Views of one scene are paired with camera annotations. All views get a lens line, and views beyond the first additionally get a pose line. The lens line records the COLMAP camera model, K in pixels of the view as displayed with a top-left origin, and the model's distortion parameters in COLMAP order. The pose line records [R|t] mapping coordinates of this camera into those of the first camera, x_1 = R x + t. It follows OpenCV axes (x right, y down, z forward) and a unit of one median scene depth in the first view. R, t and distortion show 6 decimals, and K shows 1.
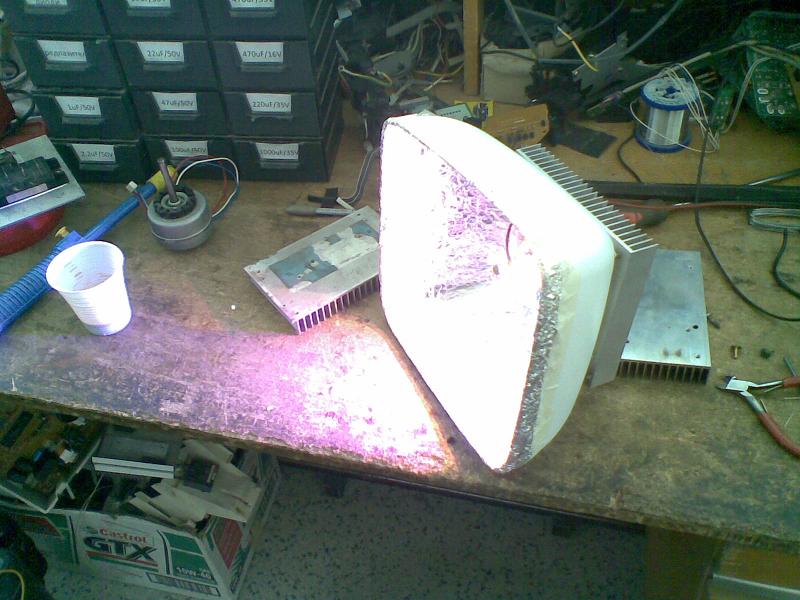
lens RADIAL K [[790.7, 0, 380.1], [0, 790.7, 304.3], [0, 0, 1]] dist [-0.014108, 0.112636]
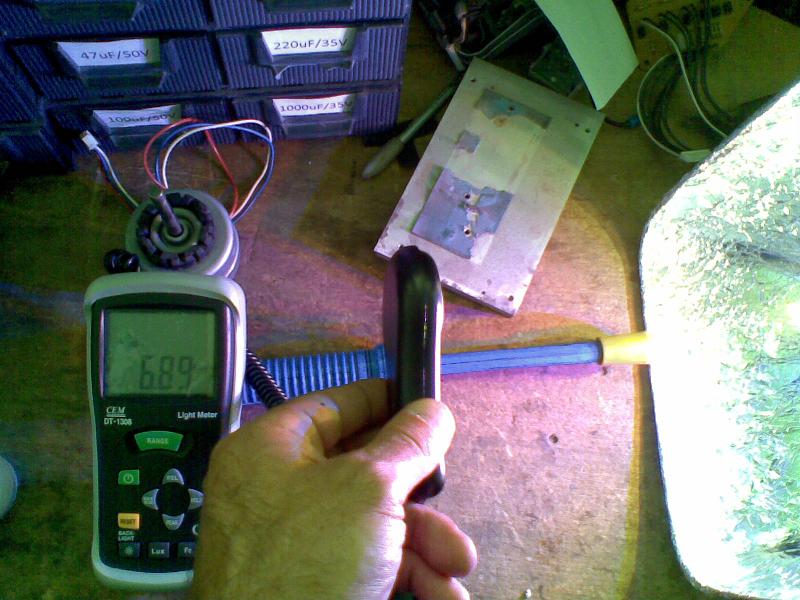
lens RADIAL K [[790.7, 0, 380.1], [0, 790.7, 304.3], [0, 0, 1]] dist [-0.014108, 0.112636]
pose [[0.970002, -0.180603, 0.162722, -0.245700], [0.086716, 0.882399, 0.462441, -0.396566], [-0.227104, -0.434458, 0.871590, 0.554424]]
